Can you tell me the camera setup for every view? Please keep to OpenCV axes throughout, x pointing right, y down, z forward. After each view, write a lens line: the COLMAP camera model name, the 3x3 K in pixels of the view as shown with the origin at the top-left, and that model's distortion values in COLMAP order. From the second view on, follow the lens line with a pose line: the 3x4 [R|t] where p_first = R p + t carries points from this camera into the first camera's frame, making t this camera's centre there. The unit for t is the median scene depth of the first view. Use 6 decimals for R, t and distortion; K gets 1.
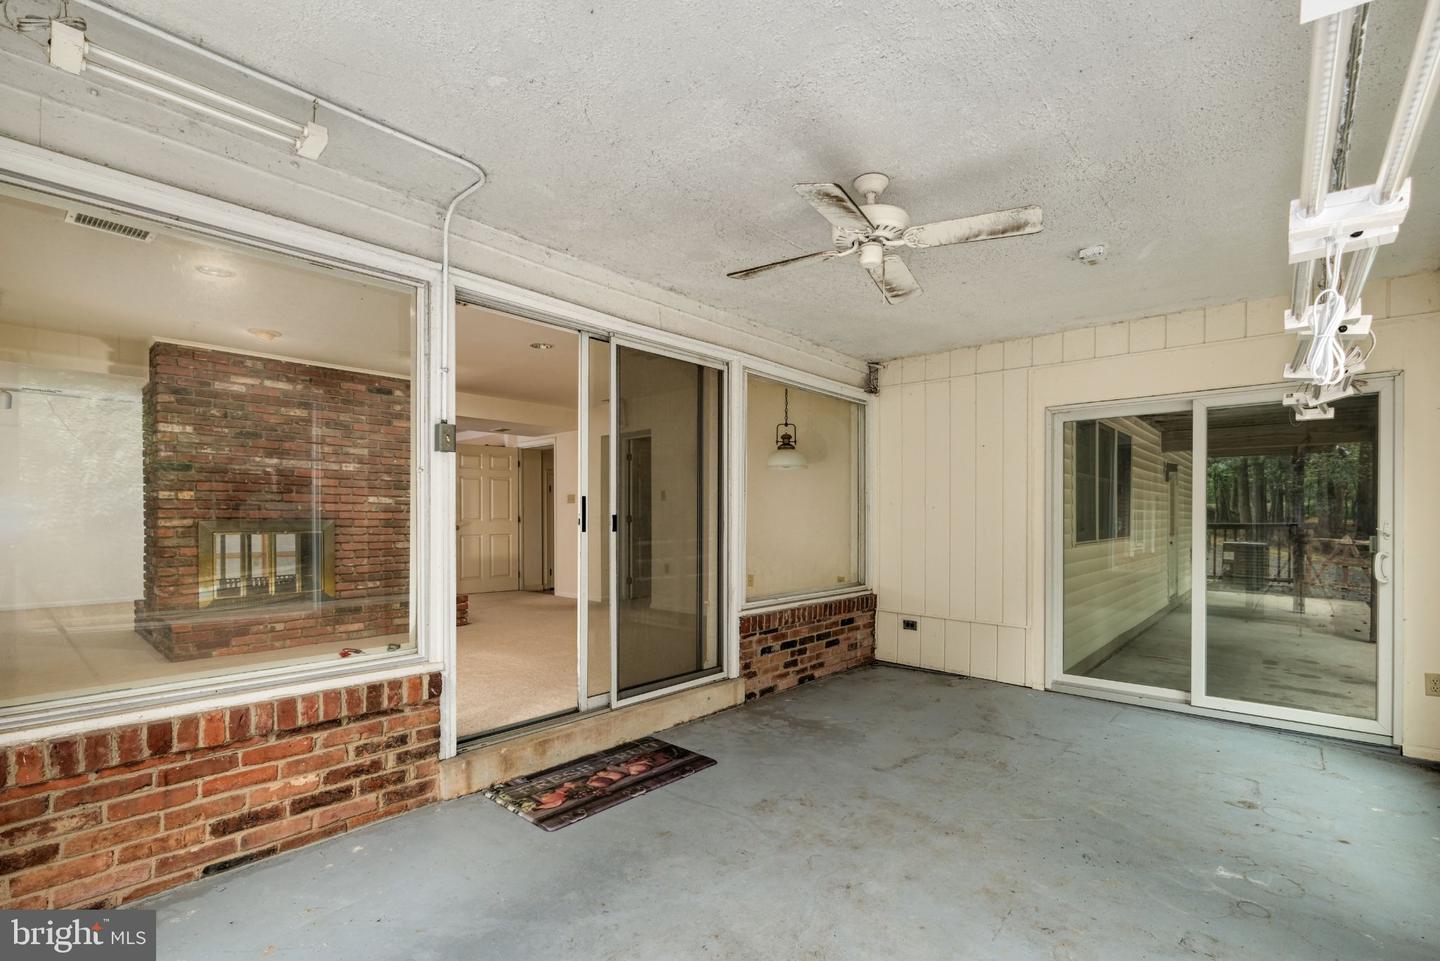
lens RADIAL K [[630.4, 0, 697.6], [0, 630.4, 515.1], [0, 0, 1]] dist [-0.001939, 0.000040]
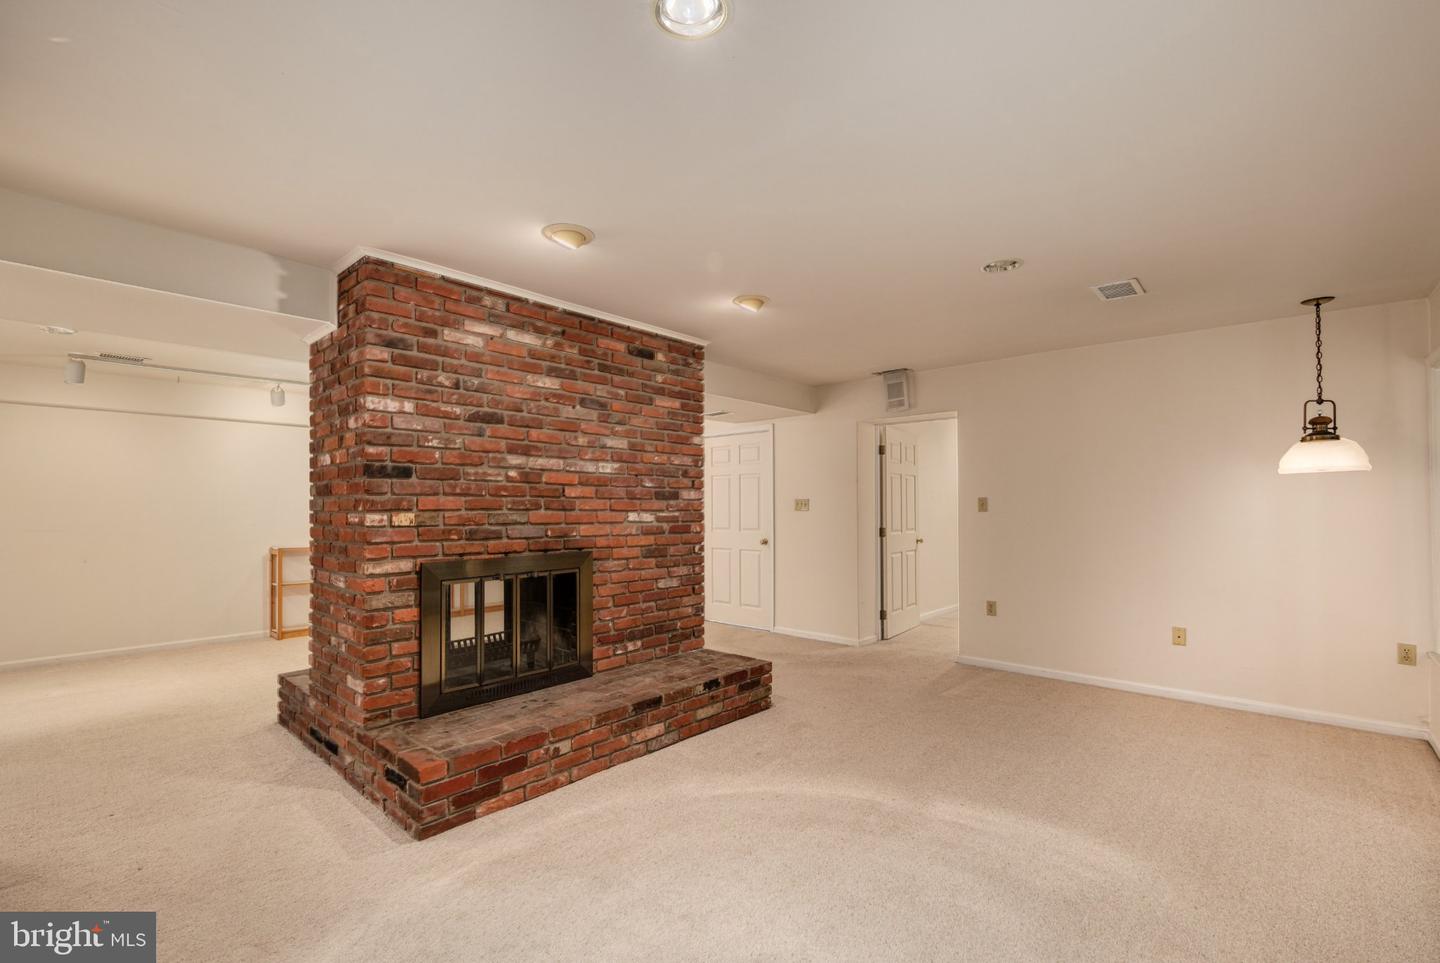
lens RADIAL K [[636.9, 0, 722.0], [0, 636.9, 490.7], [0, 0, 1]] dist [-0.010335, -0.000231]
pose [[0.999999, -0.000960, -0.000404, -0.473618], [0.000950, 0.999727, -0.023350, -0.040237], [0.000426, 0.023350, 0.999727, 0.374735]]
